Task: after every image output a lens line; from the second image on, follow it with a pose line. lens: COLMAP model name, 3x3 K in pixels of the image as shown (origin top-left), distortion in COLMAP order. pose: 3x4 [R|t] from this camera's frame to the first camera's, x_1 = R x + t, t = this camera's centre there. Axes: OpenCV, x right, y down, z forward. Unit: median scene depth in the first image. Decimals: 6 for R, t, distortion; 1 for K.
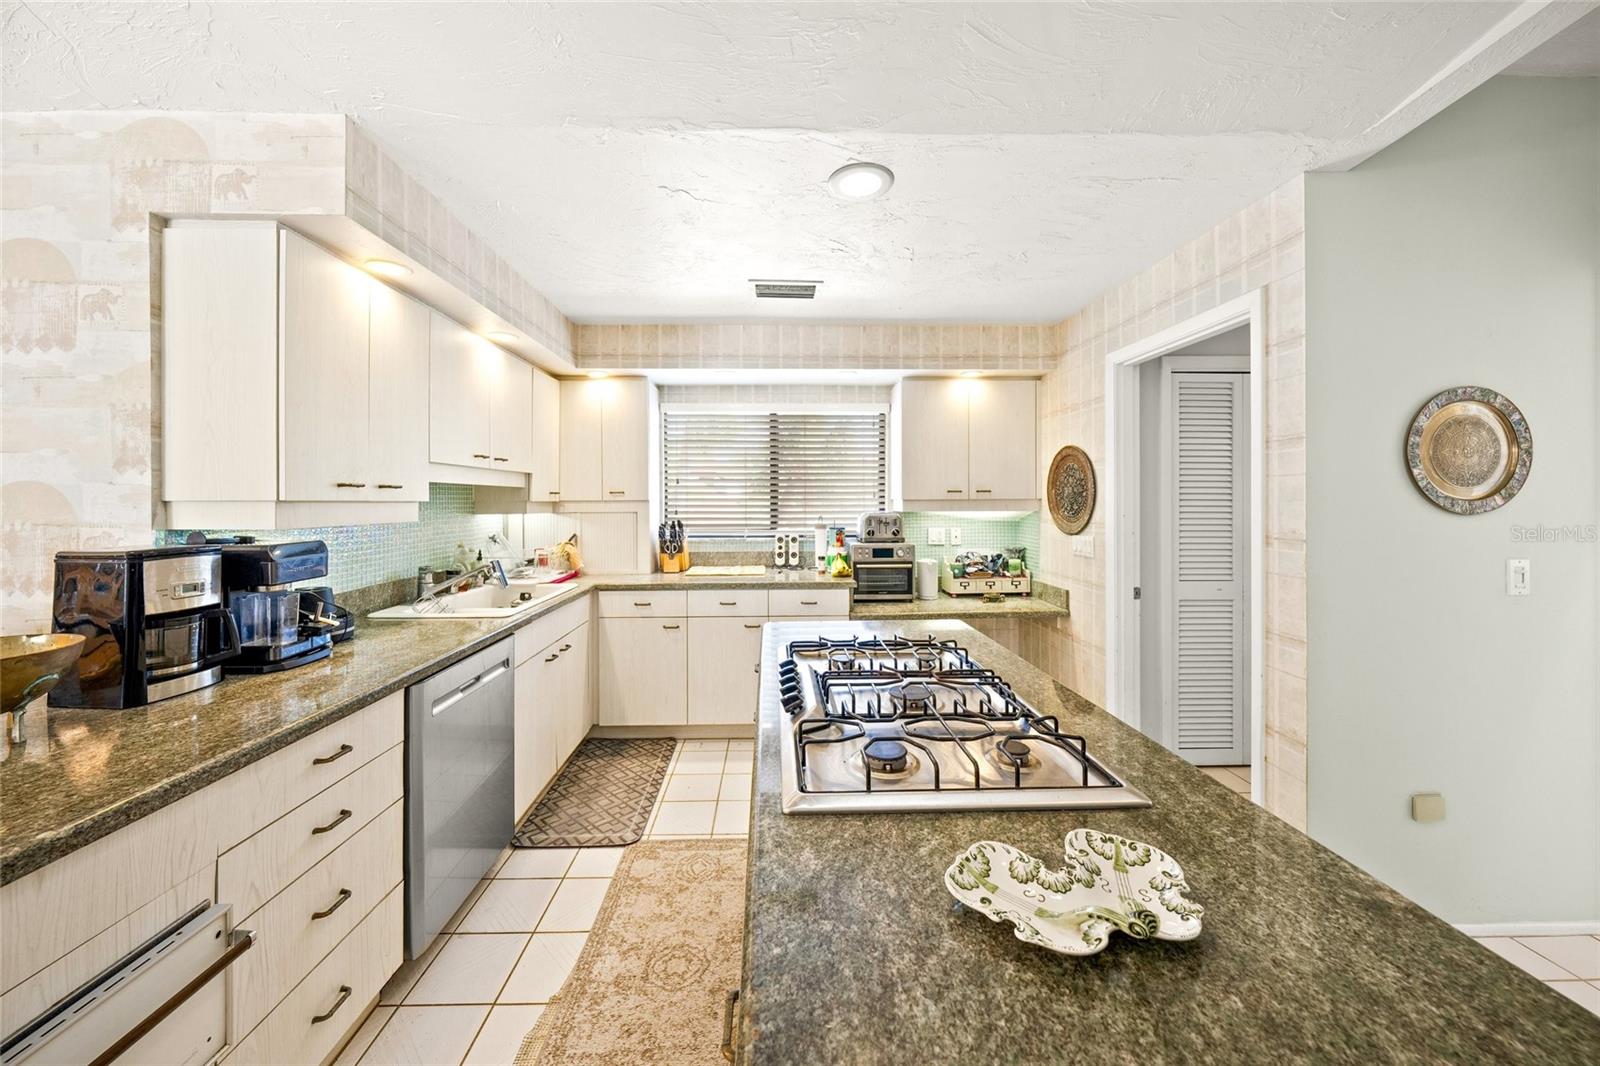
lens RADIAL K [[549.4, 0, 784.4], [0, 549.4, 501.2], [0, 0, 1]] dist [-0.004100, 0.000236]
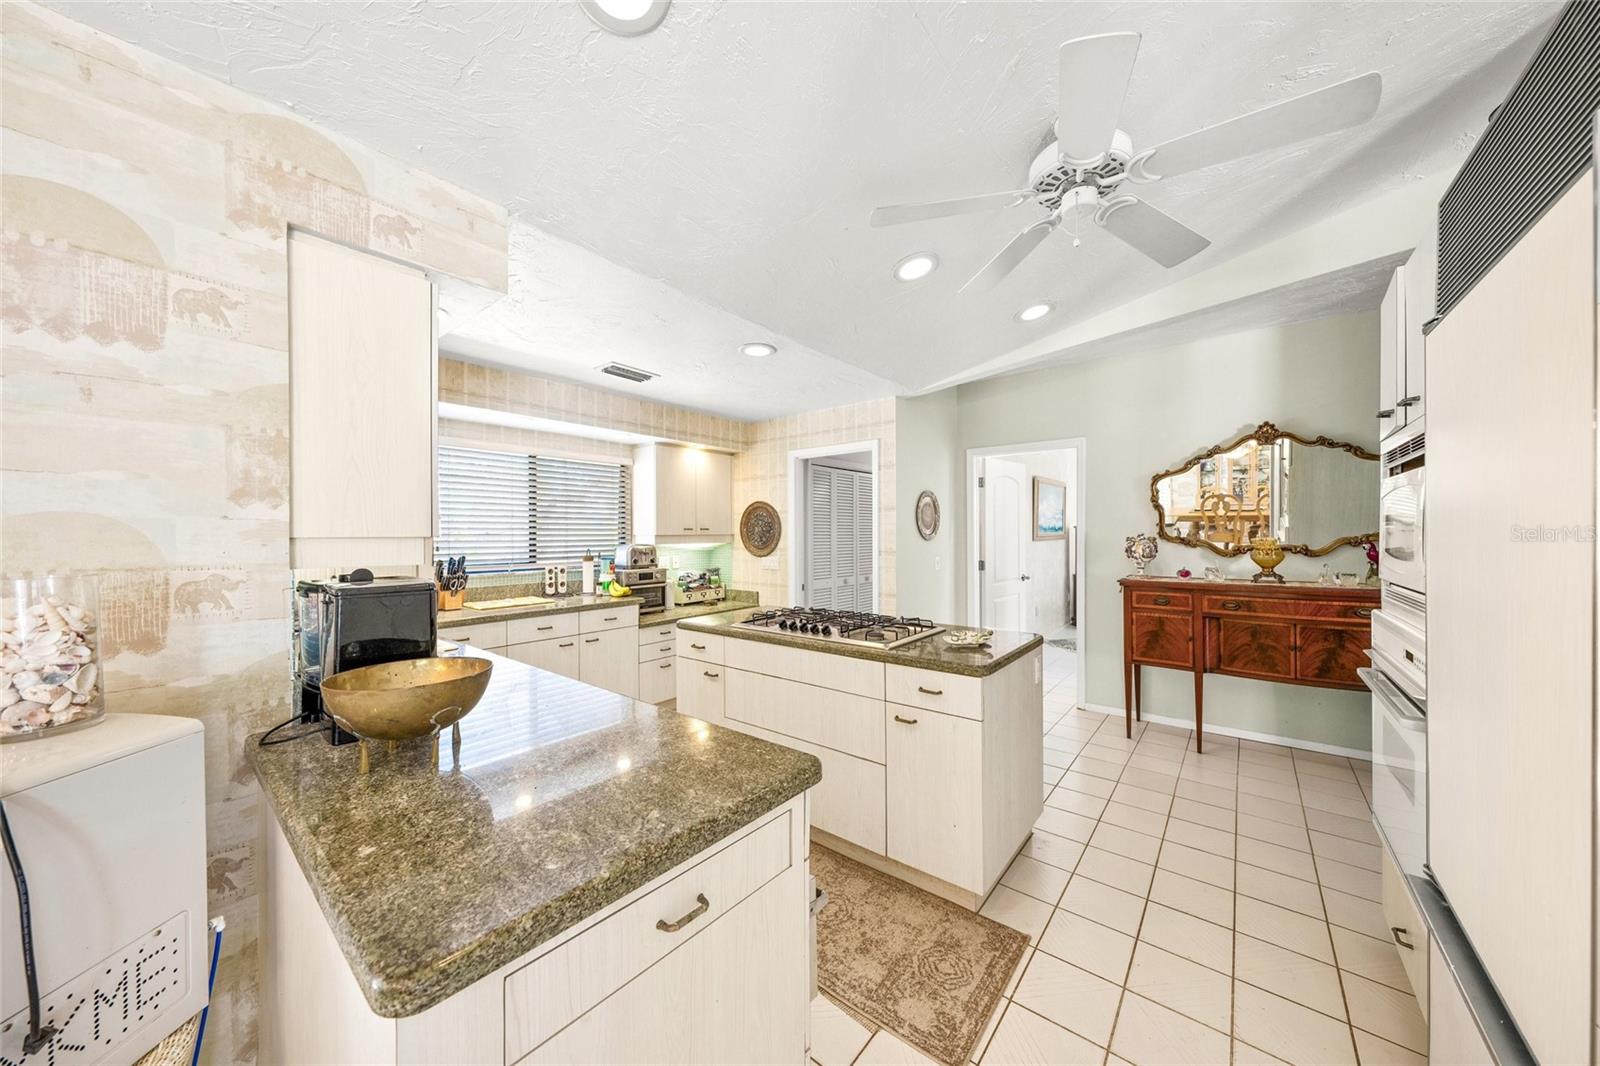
lens RADIAL K [[549.4, 0, 799.3], [0, 549.4, 532.8], [0, 0, 1]] dist [-0.004100, 0.000236]
pose [[0.642330, 0.001089, 0.766428, -0.604104], [0.004324, 0.999978, -0.005045, -0.000164], [-0.766416, 0.006554, 0.642311, -0.110698]]
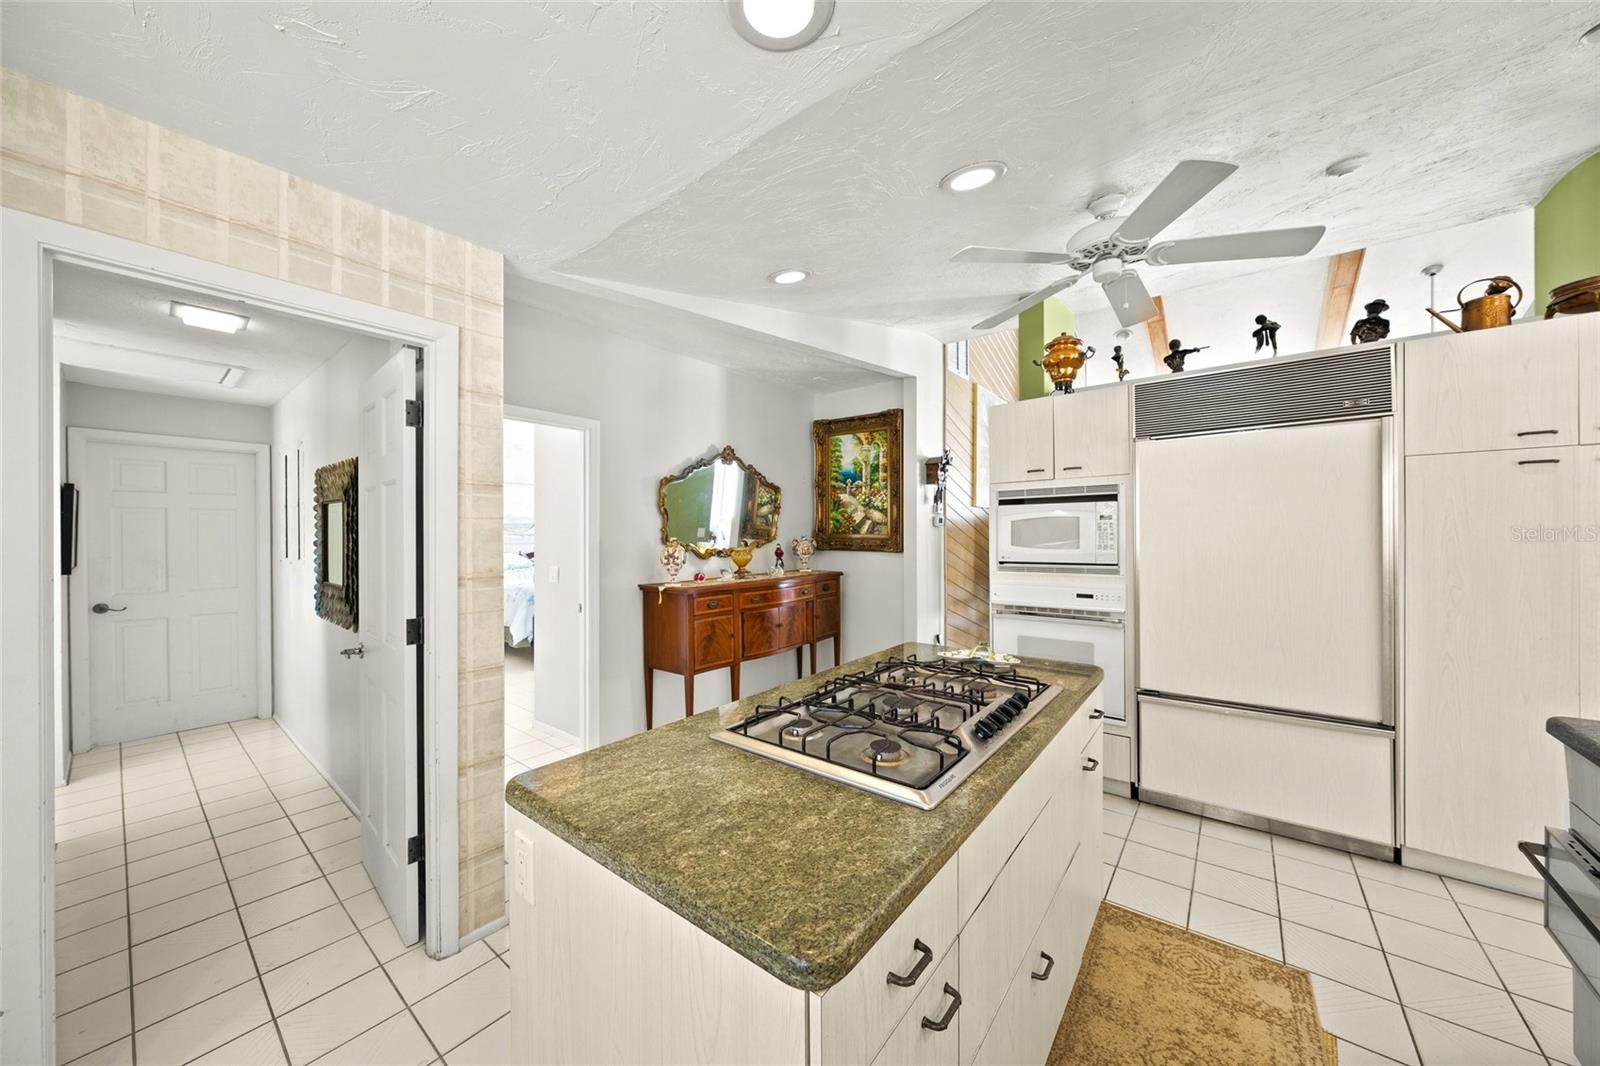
lens RADIAL K [[549.4, 0, 806.3], [0, 549.4, 538.9], [0, 0, 1]] dist [-0.004100, 0.000236]
pose [[-0.779685, 0.005203, 0.626150, -0.139950], [0.010060, 0.999941, 0.004218, -0.002757], [-0.626091, 0.009588, -0.779691, 0.794917]]
